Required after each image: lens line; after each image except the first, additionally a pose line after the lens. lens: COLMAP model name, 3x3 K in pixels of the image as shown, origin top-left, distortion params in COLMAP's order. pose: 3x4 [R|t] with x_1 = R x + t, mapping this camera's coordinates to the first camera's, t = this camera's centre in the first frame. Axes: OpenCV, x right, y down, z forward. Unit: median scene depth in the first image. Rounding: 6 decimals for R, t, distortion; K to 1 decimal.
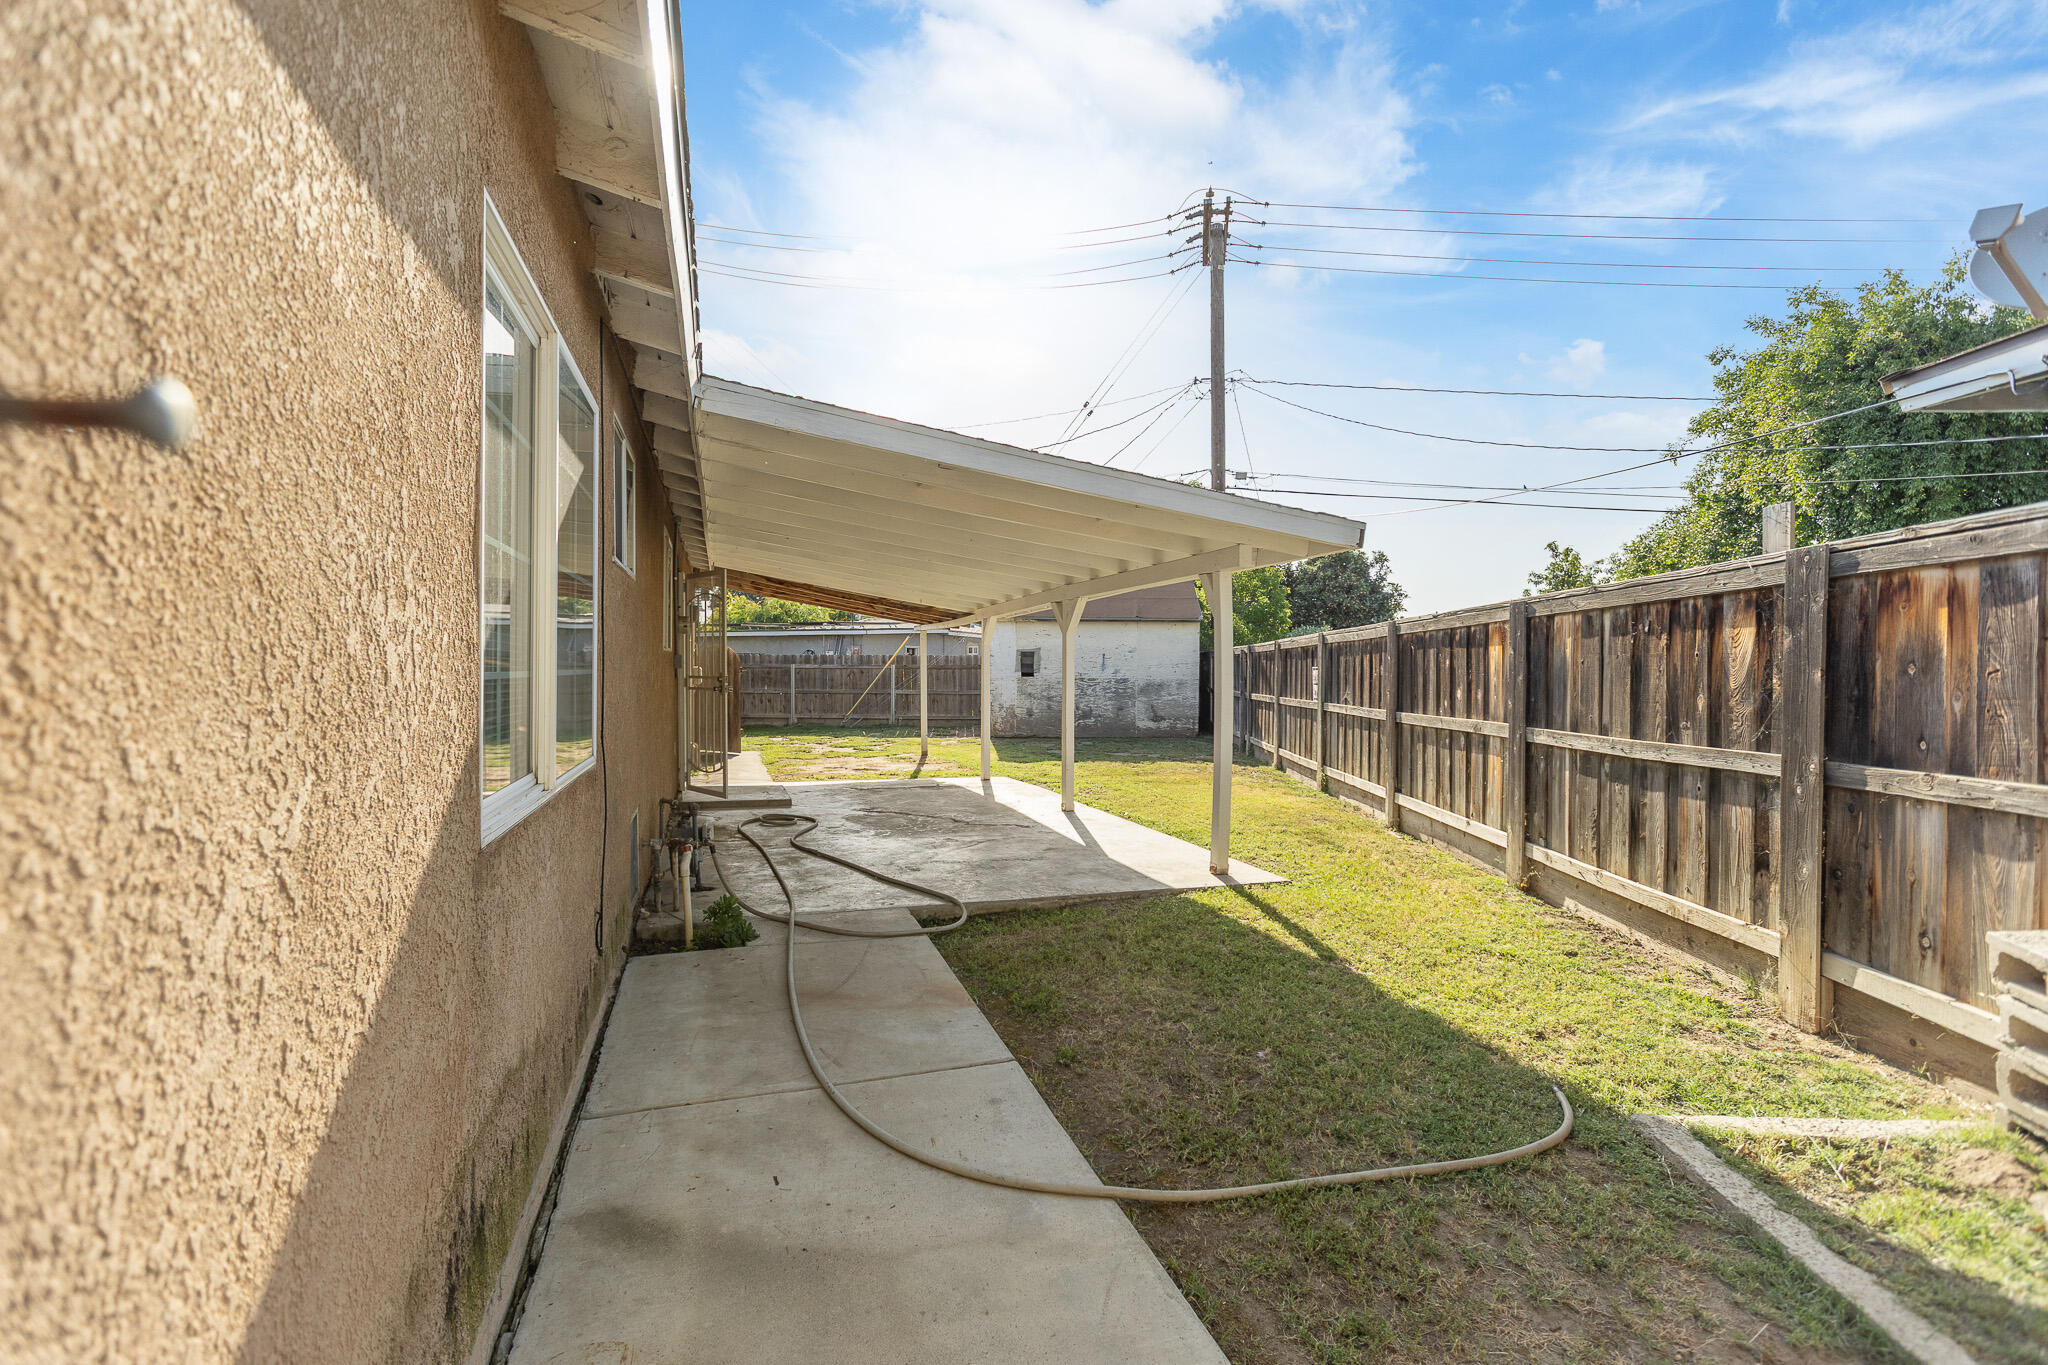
lens RADIAL K [[918.4, 0, 1032.4], [0, 918.4, 671.4], [0, 0, 1]] dist [0.000808, 0.000341]
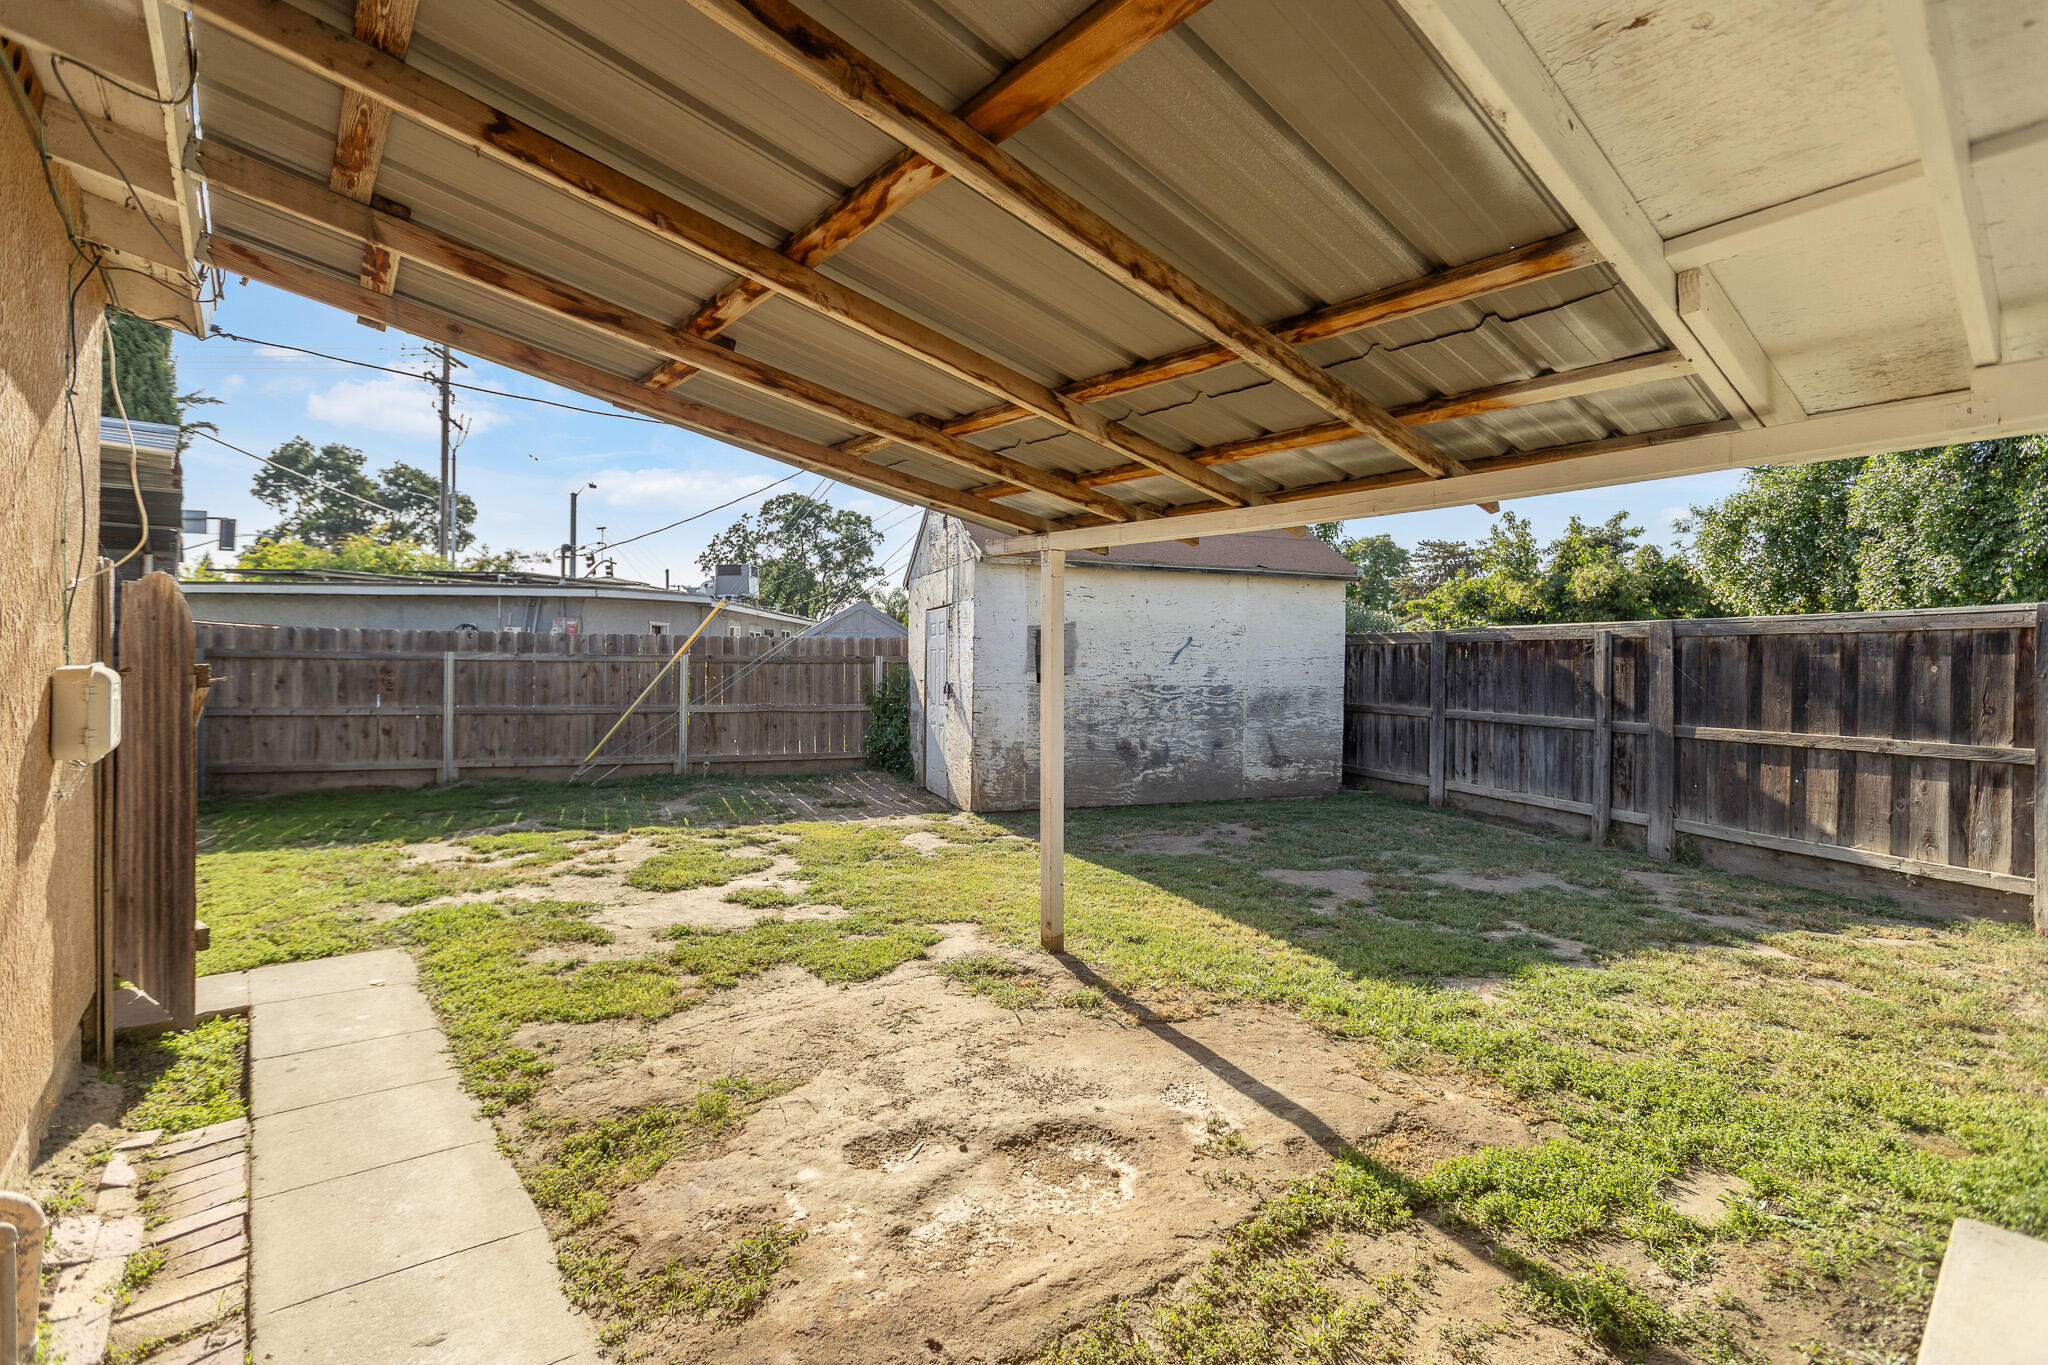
lens RADIAL K [[918.4, 0, 1032.4], [0, 918.4, 671.4], [0, 0, 1]] dist [0.000808, 0.000341]
pose [[0.930332, 0.001554, 0.366716, -0.230923], [-0.005361, 0.999942, 0.009362, -0.005524], [-0.366680, -0.010675, 0.930286, 0.682229]]
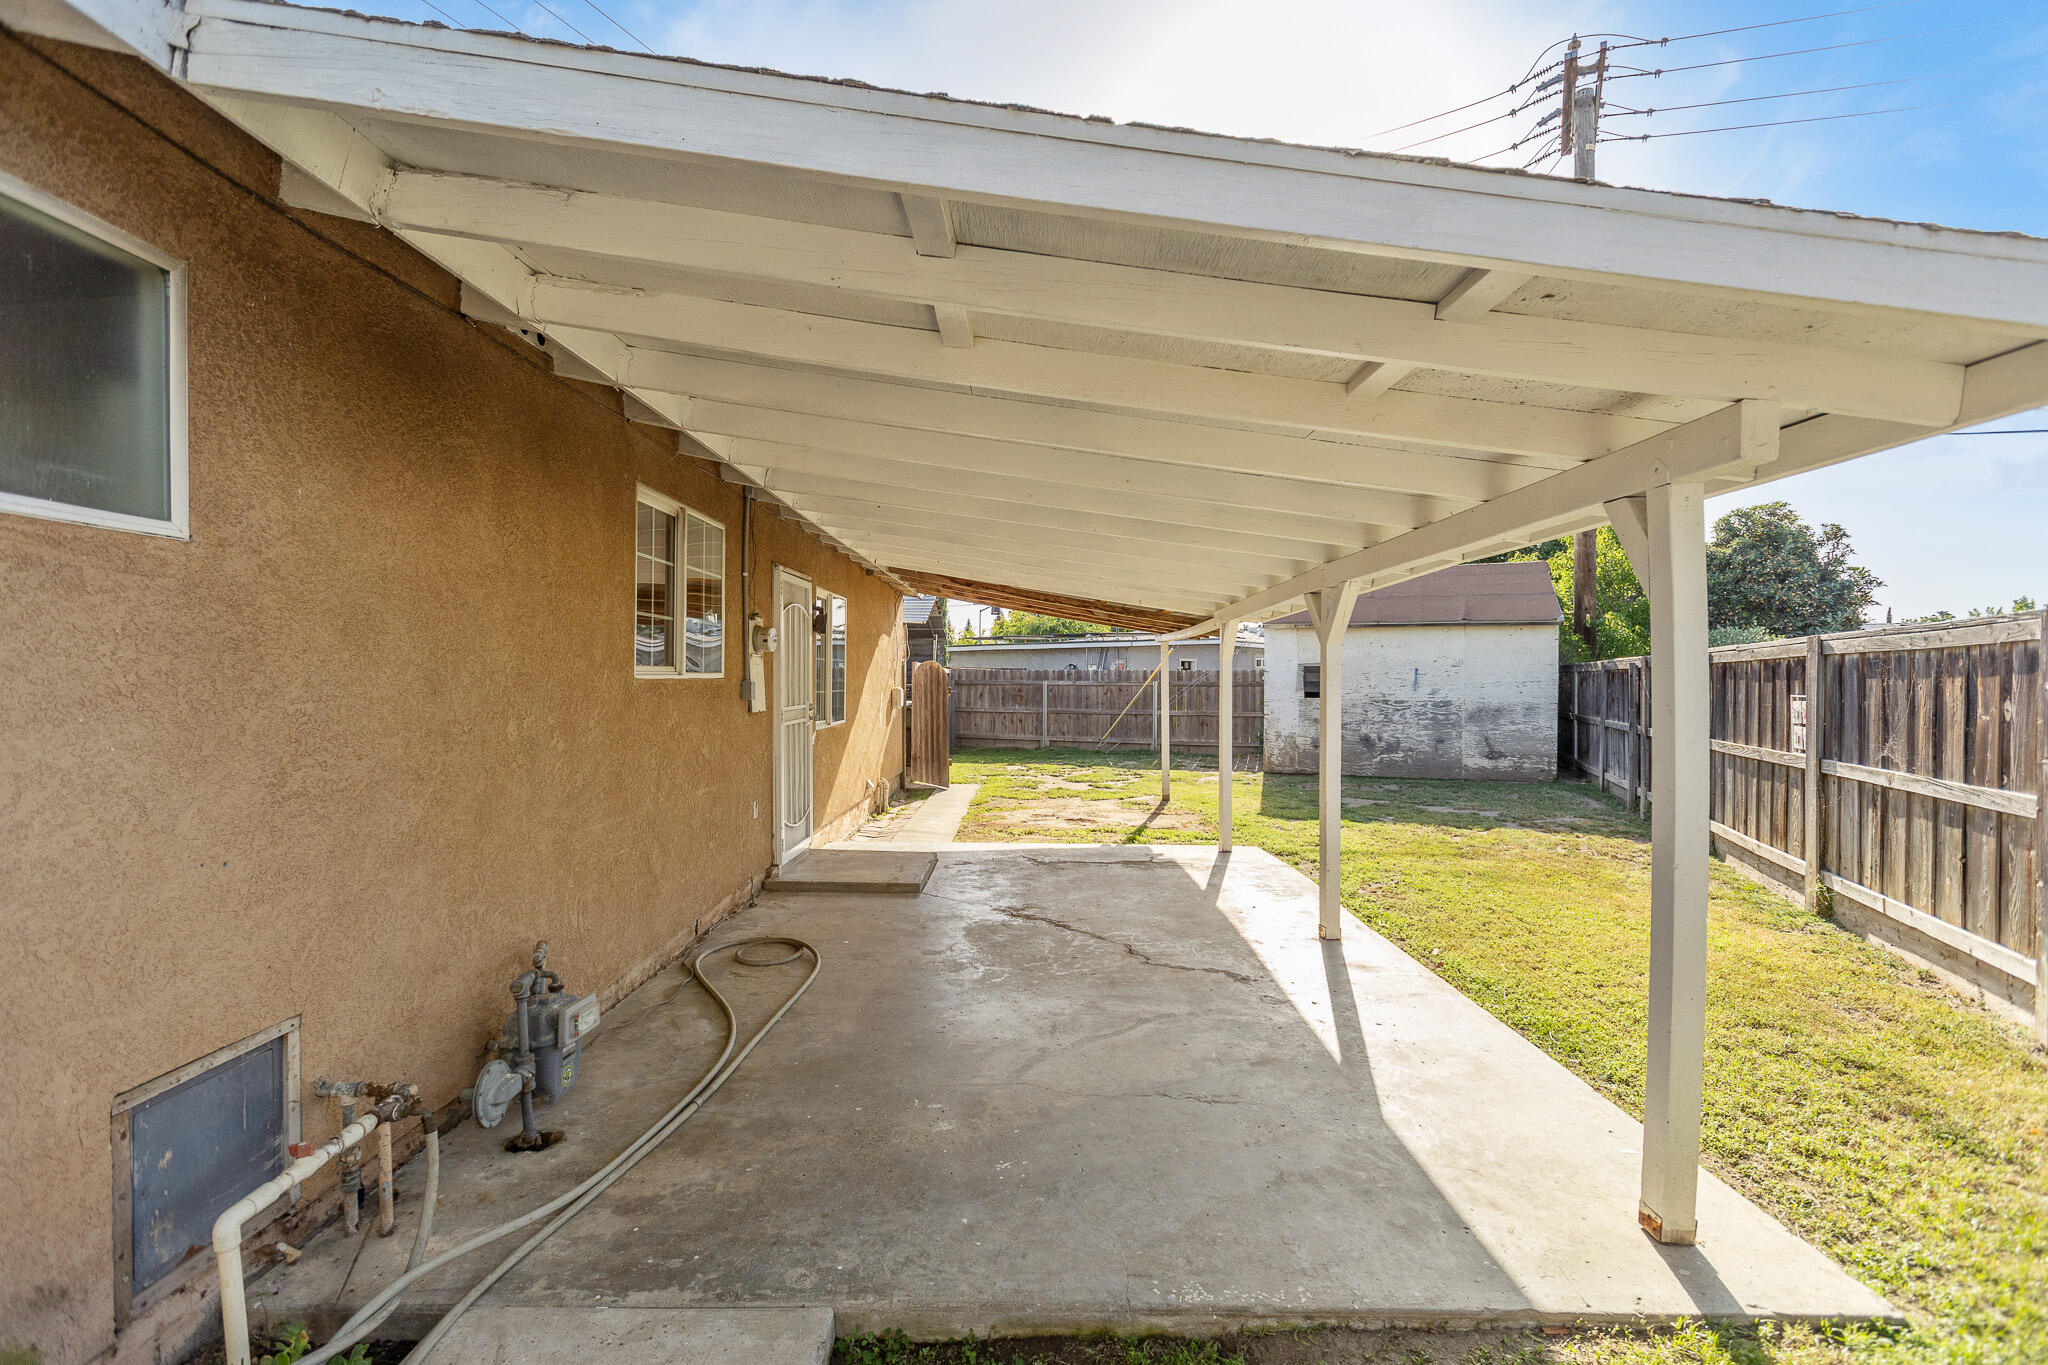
lens RADIAL K [[922.4, 0, 1029.6], [0, 922.4, 681.4], [0, 0, 1]] dist [0.004013, 0.000118]
pose [[0.945894, 0.000648, -0.324475, 0.027137], [-0.001171, 0.999998, -0.001416, -0.008530], [0.324474, 0.001719, 0.945893, 0.204266]]
